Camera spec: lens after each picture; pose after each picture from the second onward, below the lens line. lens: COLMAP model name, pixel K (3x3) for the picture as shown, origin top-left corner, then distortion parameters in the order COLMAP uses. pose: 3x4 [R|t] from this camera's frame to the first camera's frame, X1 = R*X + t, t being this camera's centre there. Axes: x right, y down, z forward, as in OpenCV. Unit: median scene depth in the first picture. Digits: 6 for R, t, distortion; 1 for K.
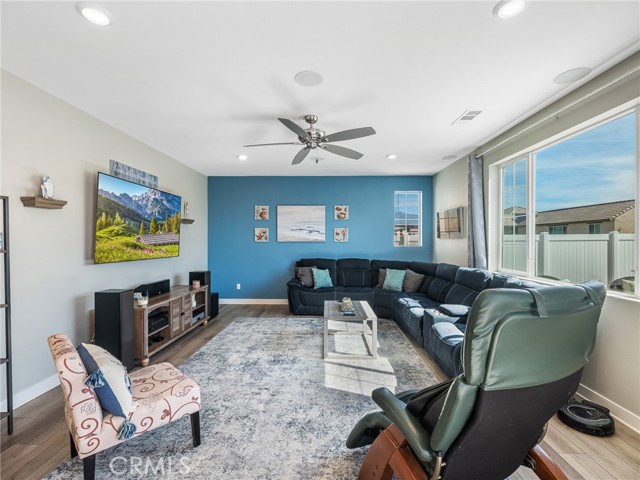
lens RADIAL K [[295.7, 0, 318.7], [0, 295.7, 242.2], [0, 0, 1]] dist [-0.004977, -0.000093]
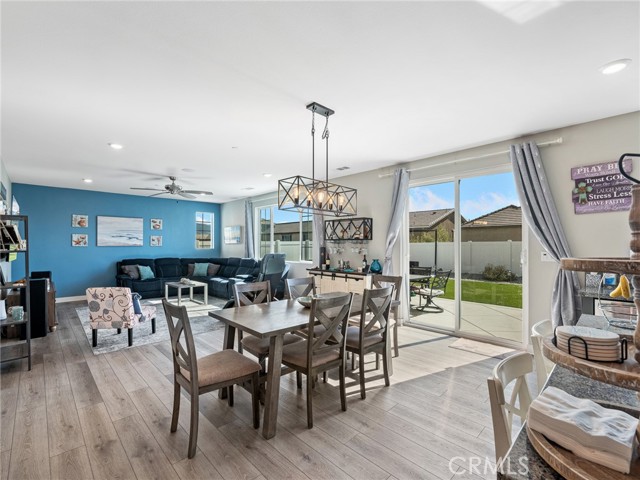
lens RADIAL K [[295.7, 0, 321.1], [0, 295.7, 244.6], [0, 0, 1]] dist [-0.004977, -0.000093]
pose [[0.701868, -0.002307, 0.712304, -0.360194], [0.010709, 0.999916, -0.007314, 0.010454], [-0.712227, 0.012762, 0.701833, -0.490263]]
